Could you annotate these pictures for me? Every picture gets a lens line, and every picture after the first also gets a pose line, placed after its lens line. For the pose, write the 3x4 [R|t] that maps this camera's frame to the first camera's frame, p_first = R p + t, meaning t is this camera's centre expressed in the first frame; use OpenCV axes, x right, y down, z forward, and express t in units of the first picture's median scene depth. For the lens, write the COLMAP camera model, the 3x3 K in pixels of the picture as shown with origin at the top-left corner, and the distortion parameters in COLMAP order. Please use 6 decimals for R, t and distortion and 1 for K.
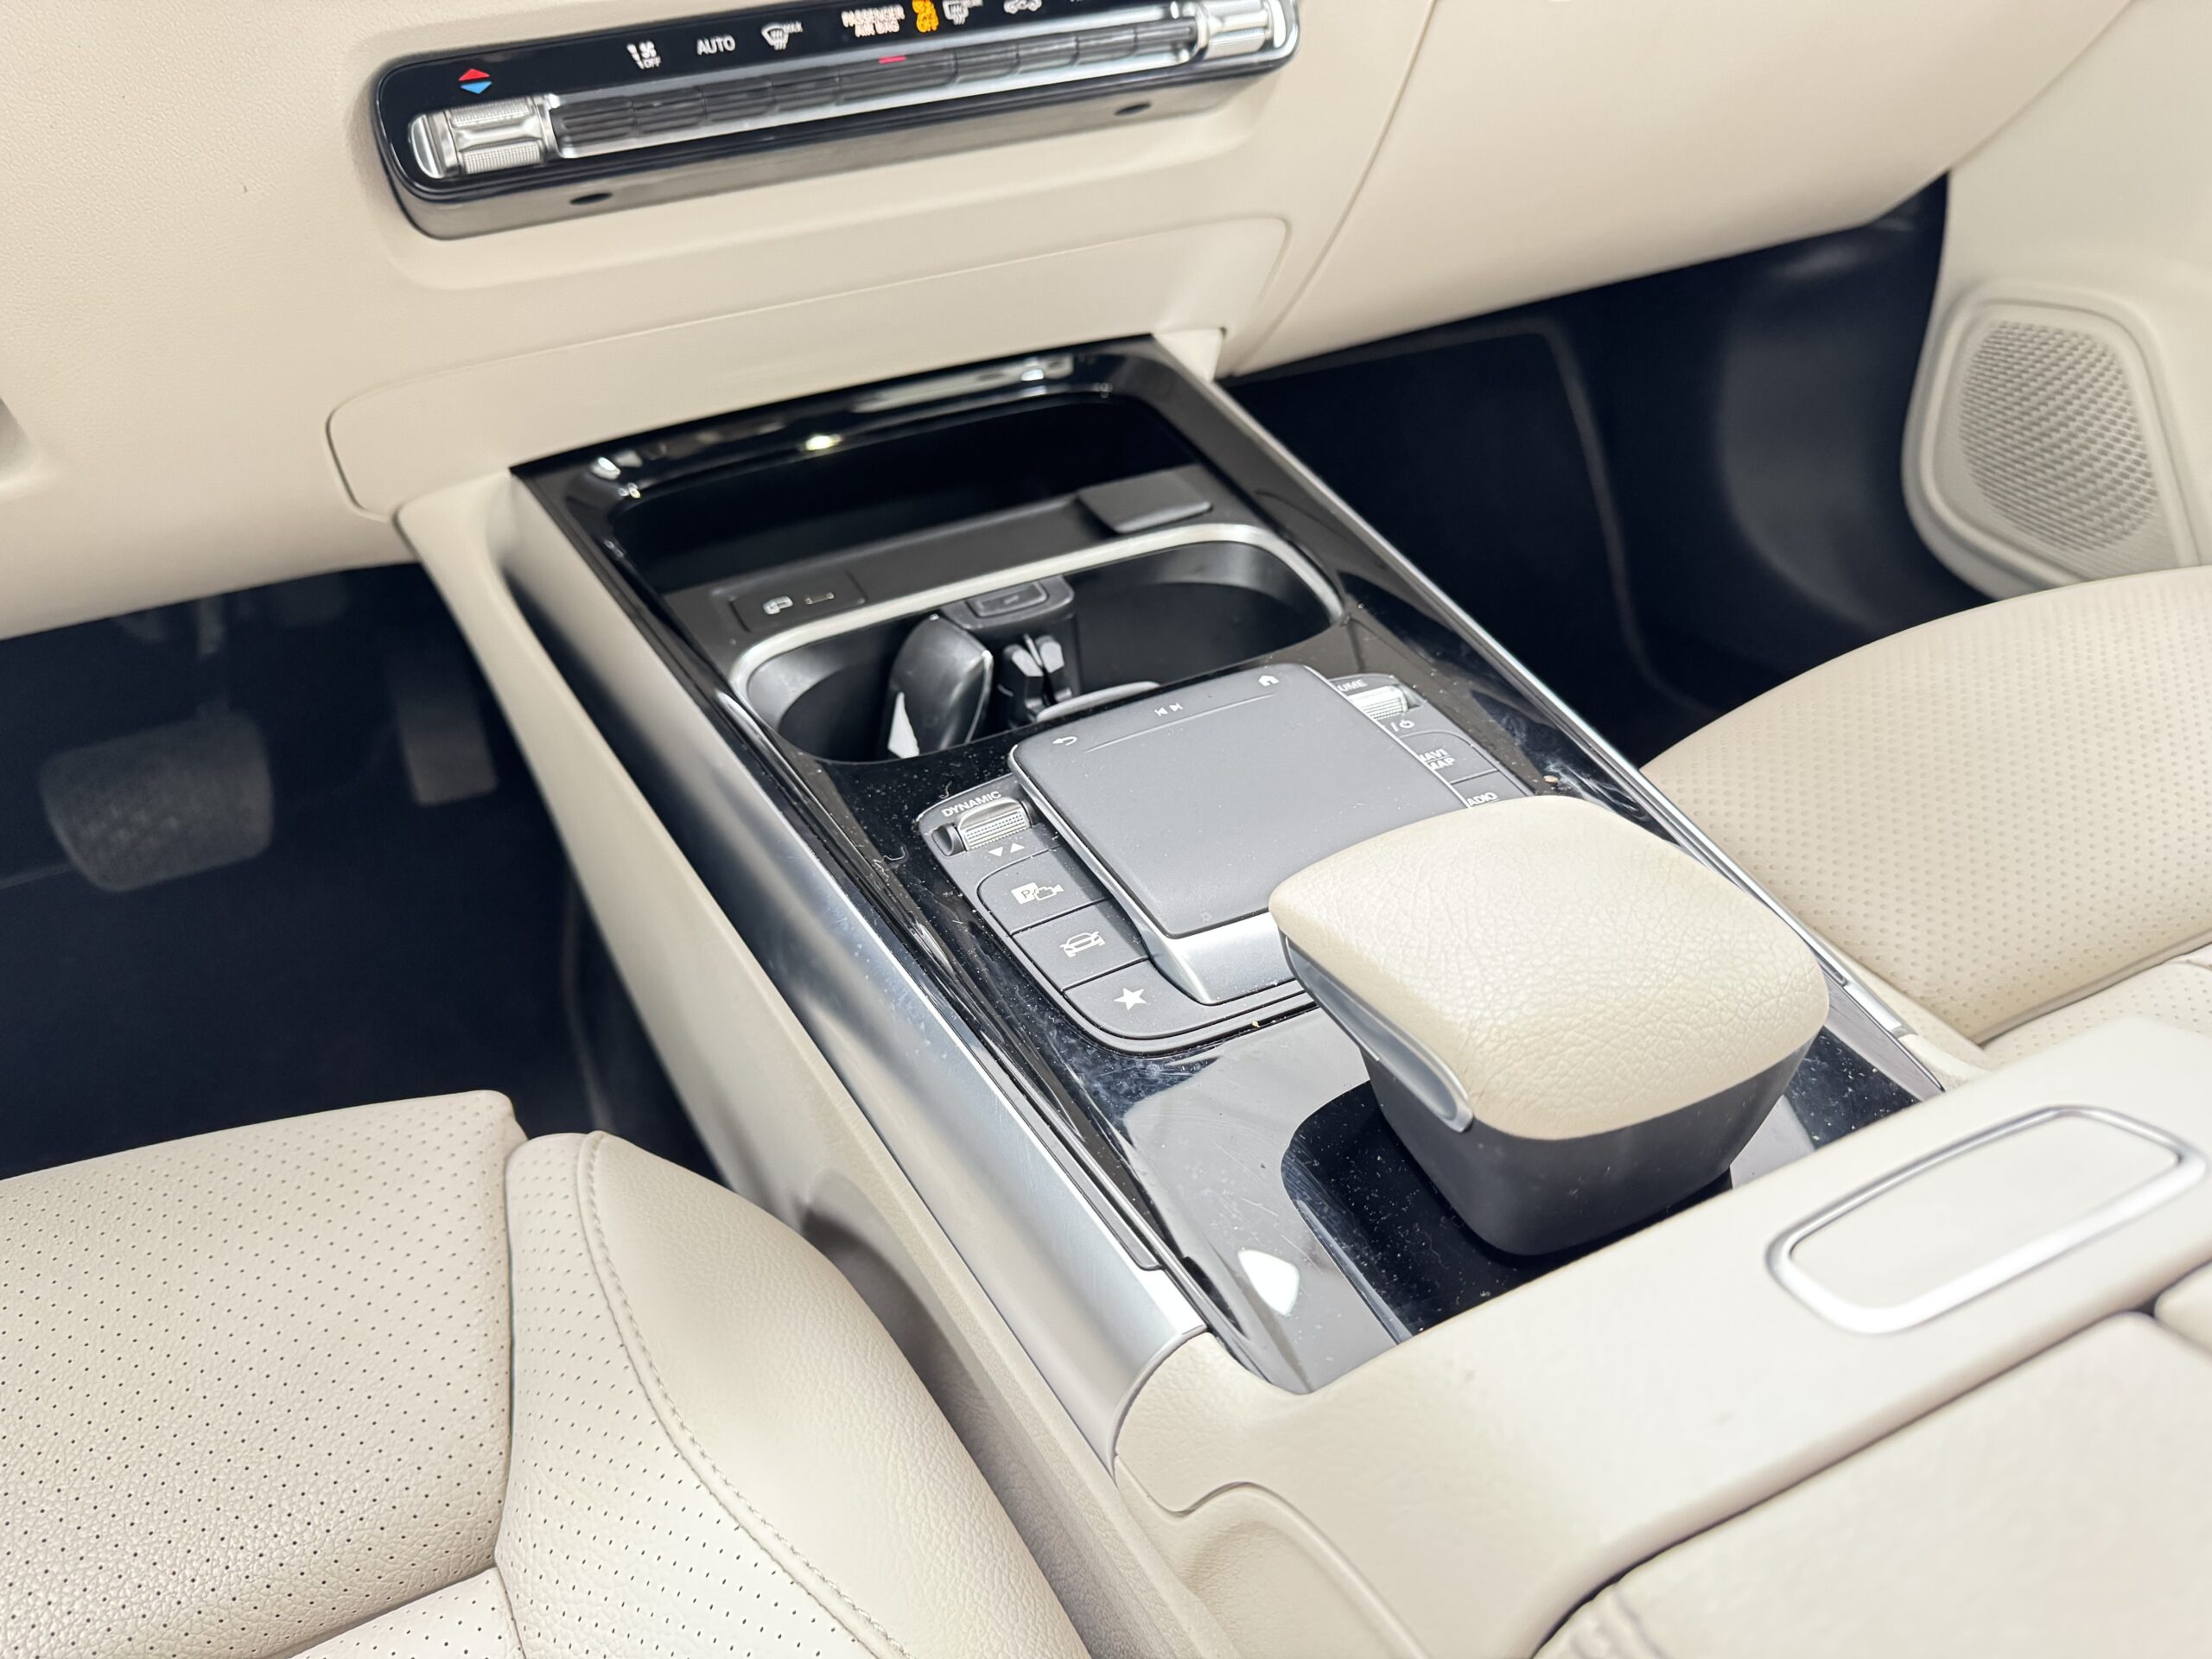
lens RADIAL K [[1561.5, 0, 1093.9], [0, 1561.5, 831.7], [0, 0, 1]] dist [0.110948, -0.191129]
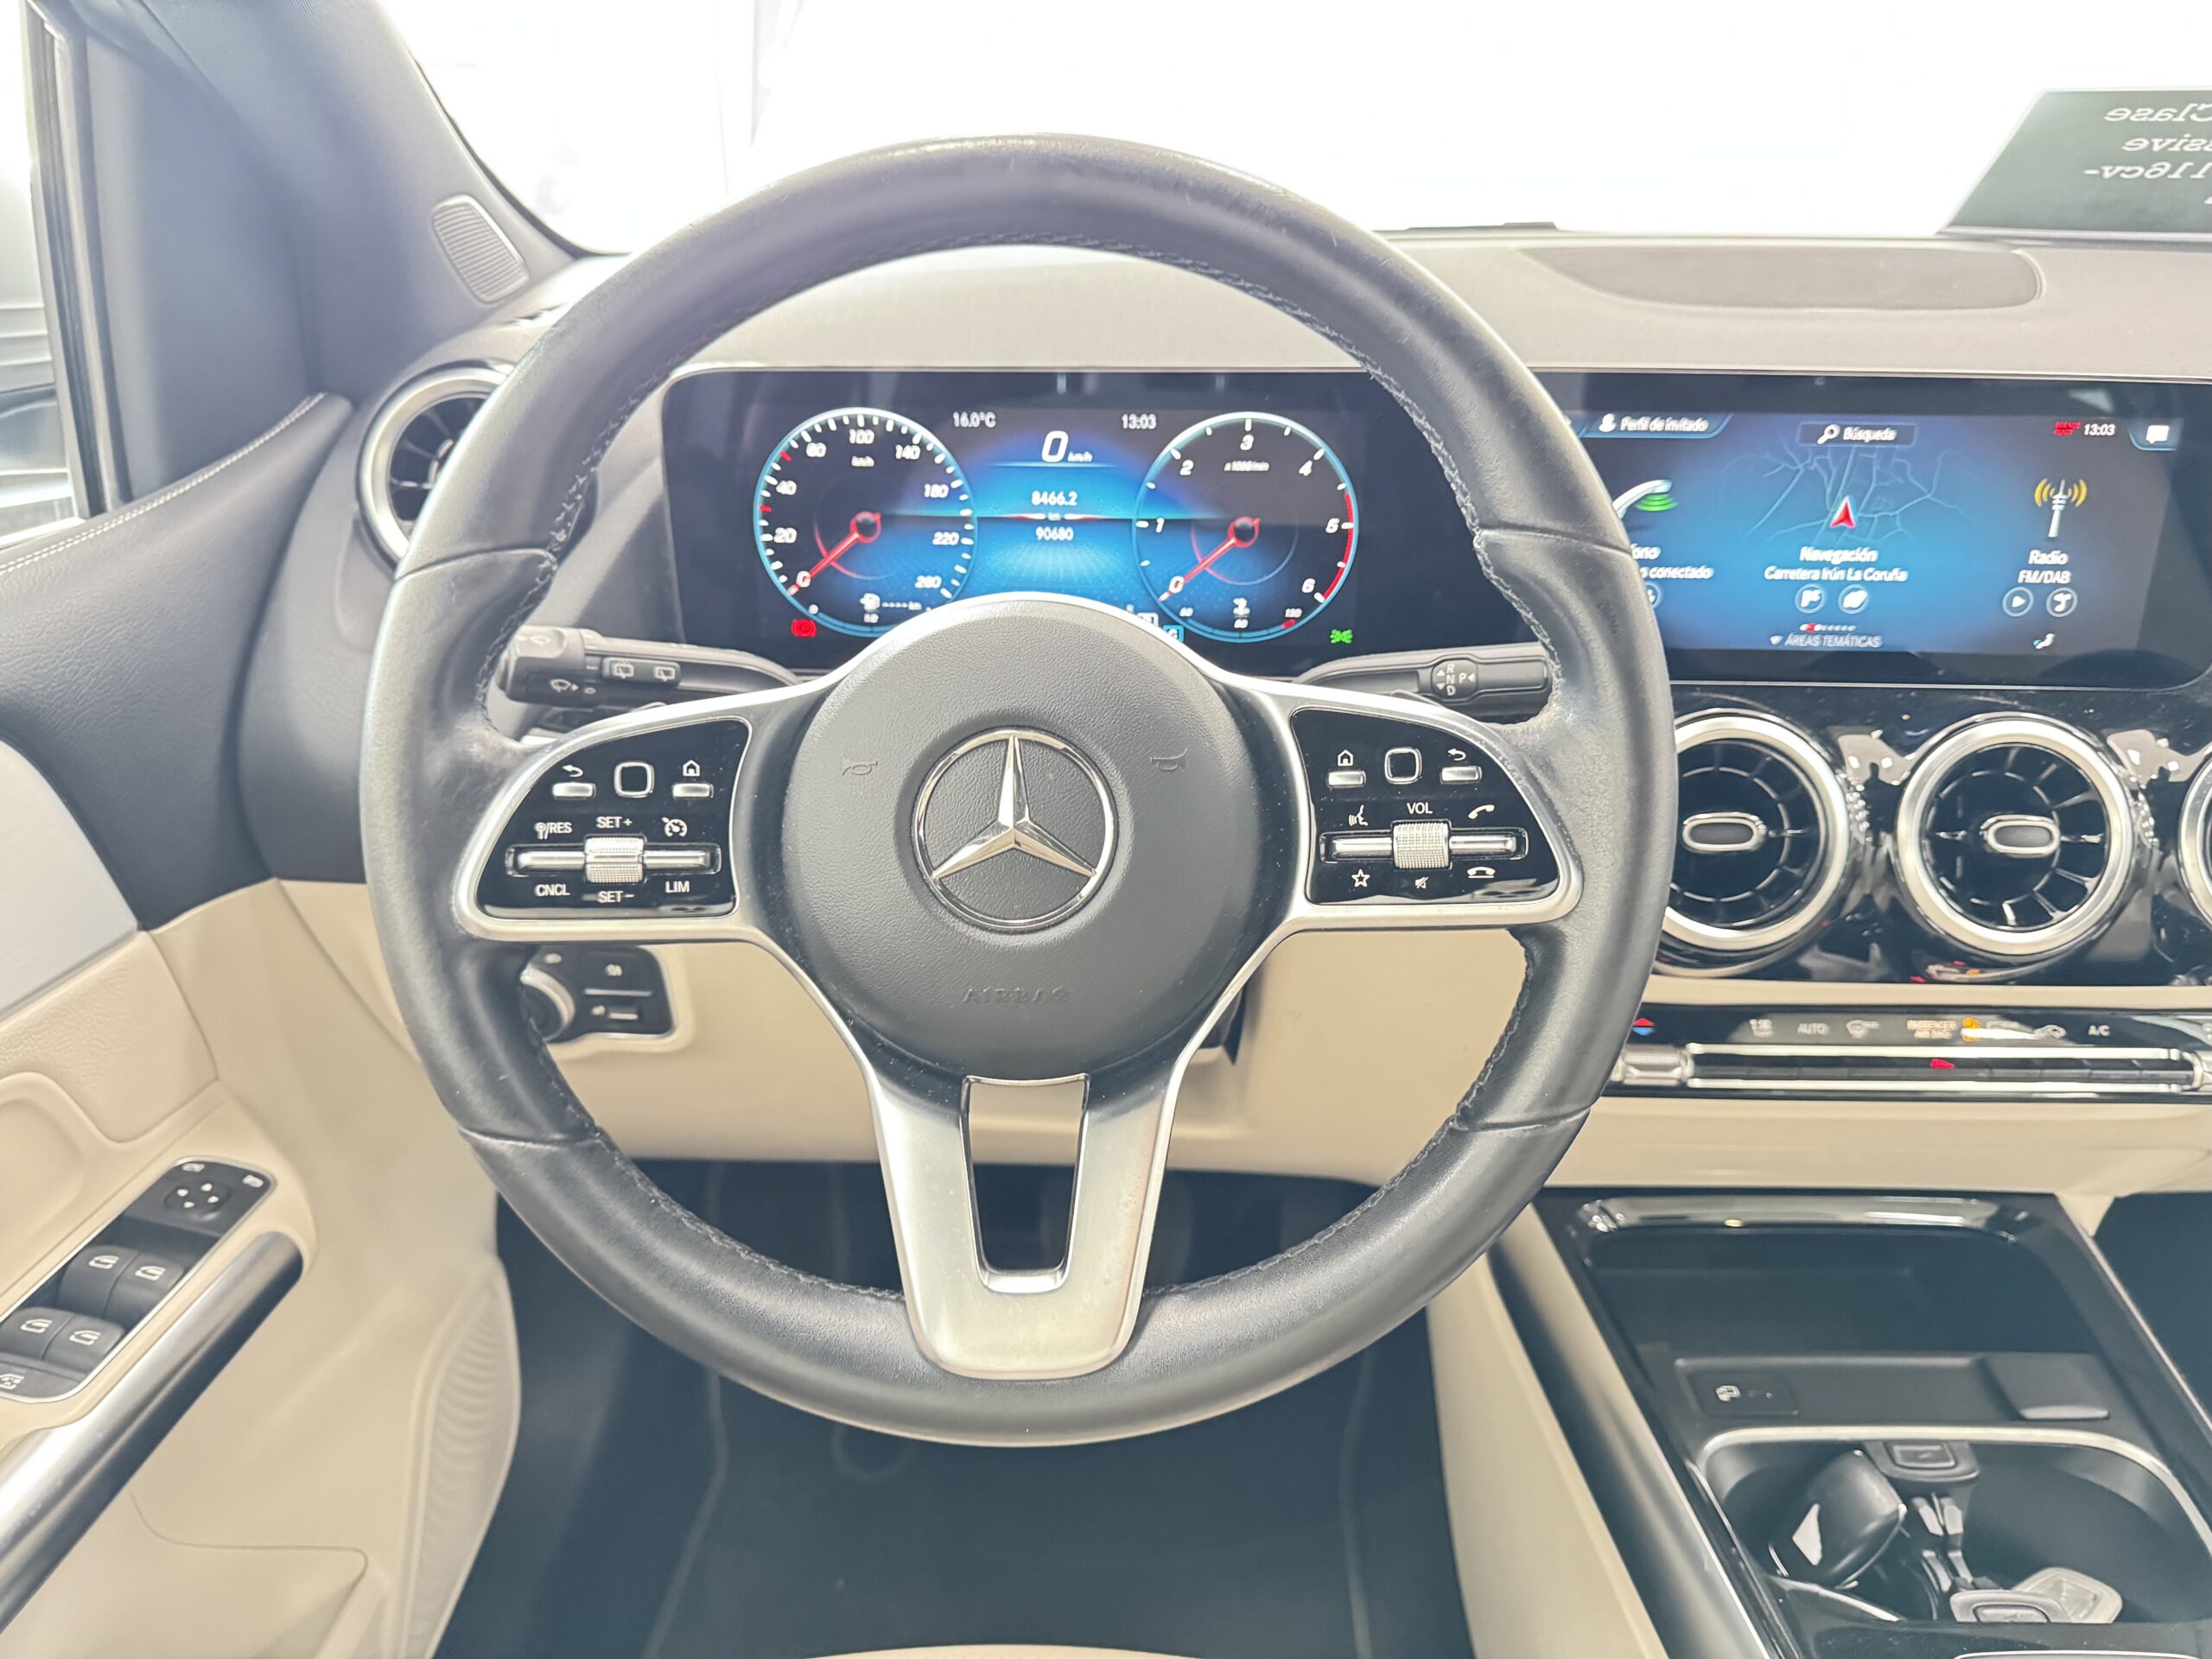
lens RADIAL K [[1582.8, 0, 1106.0], [0, 1582.8, 829.5], [0, 0, 1]] dist [0.065859, -0.124662]
pose [[0.897468, 0.226301, -0.378600, -0.281239], [-0.297891, 0.943996, -0.141893, -0.254536], [0.325287, 0.240126, 0.914619, -0.502177]]
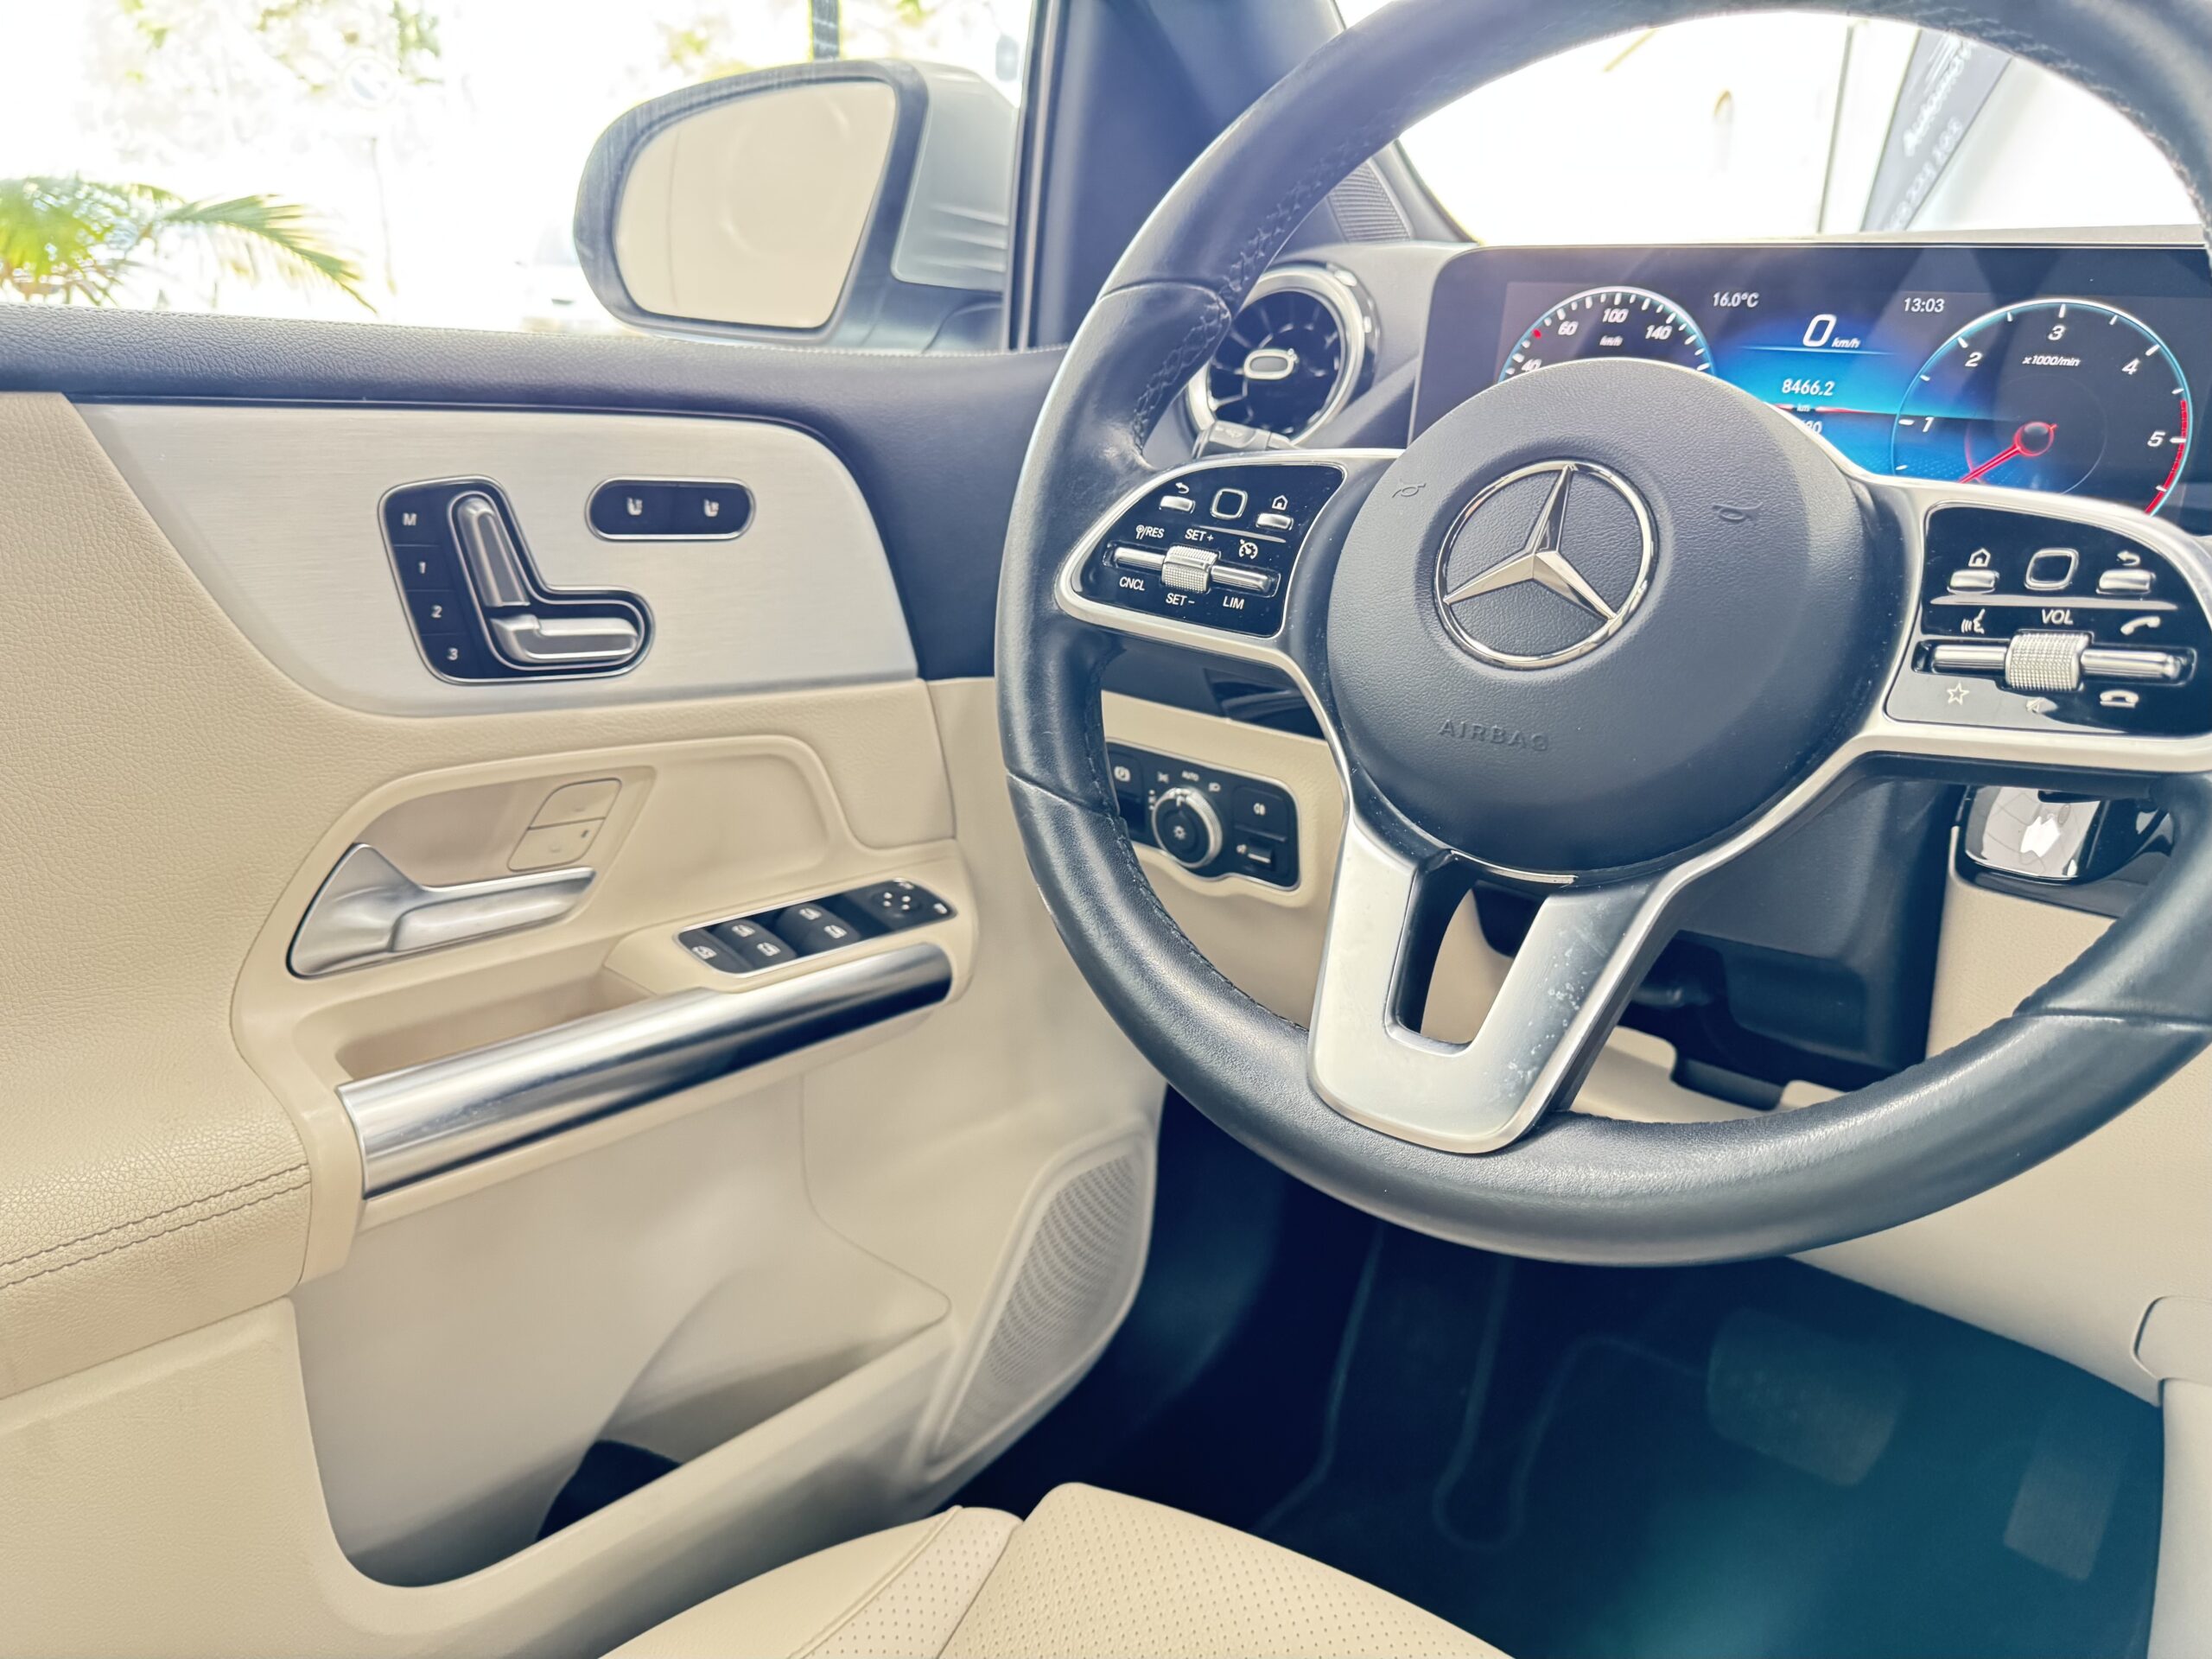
lens RADIAL K [[1576.1, 0, 1123.8], [0, 1576.1, 833.7], [0, 0, 1]] dist [0.116432, -0.170110]
pose [[0.477305, 0.335957, -0.811981, -0.041257], [-0.572302, 0.820038, 0.002875, -0.126092], [0.666821, 0.463327, 0.583677, -0.273363]]
